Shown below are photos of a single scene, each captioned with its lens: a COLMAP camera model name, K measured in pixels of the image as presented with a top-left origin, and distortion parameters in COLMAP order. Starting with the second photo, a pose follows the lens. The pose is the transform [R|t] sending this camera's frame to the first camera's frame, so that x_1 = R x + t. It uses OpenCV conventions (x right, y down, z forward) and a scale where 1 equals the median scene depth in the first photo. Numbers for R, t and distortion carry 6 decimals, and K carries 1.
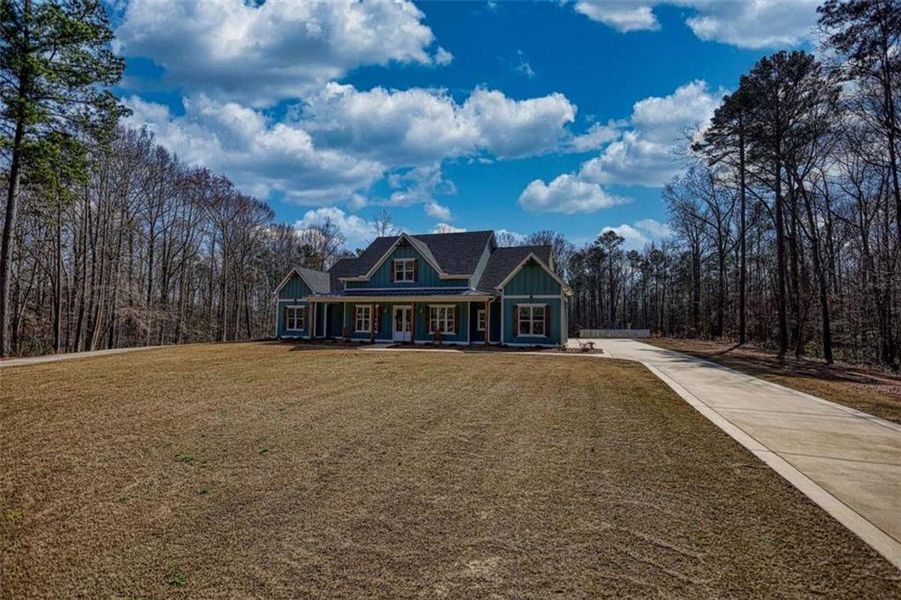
lens RADIAL K [[424.4, 0, 445.5], [0, 424.4, 303.4], [0, 0, 1]] dist [-0.005243, -0.001088]
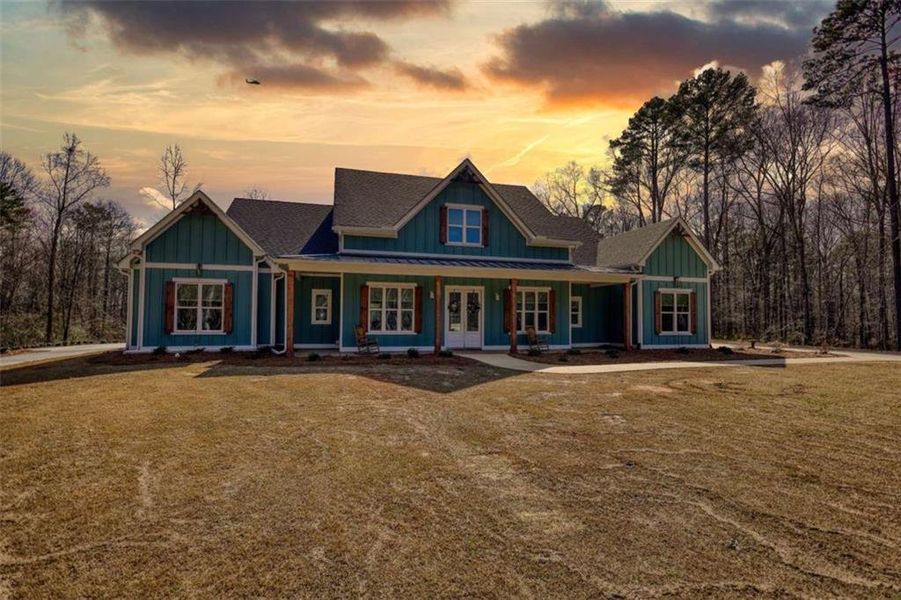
lens RADIAL K [[424.4, 0, 453.7], [0, 424.4, 303.9], [0, 0, 1]] dist [-0.007267, -0.000180]
pose [[0.812292, 0.008042, 0.583196, -0.440853], [-0.026299, 0.999393, 0.022849, 0.016276], [-0.582658, -0.033898, 0.812010, 0.531049]]
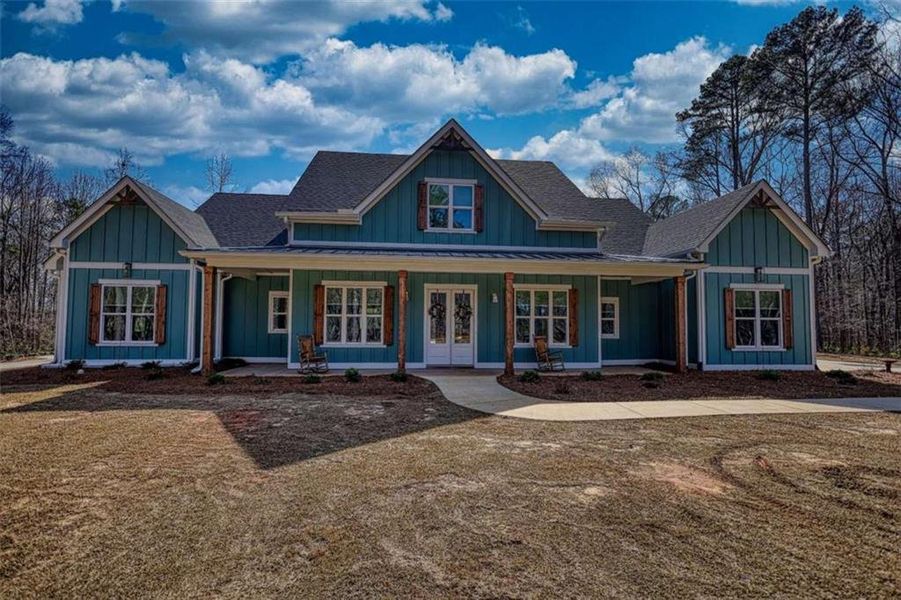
lens RADIAL K [[424.4, 0, 445.5], [0, 424.4, 303.4], [0, 0, 1]] dist [-0.005243, -0.001088]
pose [[0.901628, 0.008923, 0.432419, -0.290543], [-0.015636, 0.999806, 0.011971, 0.019263], [-0.432229, -0.017555, 0.901593, 0.593765]]
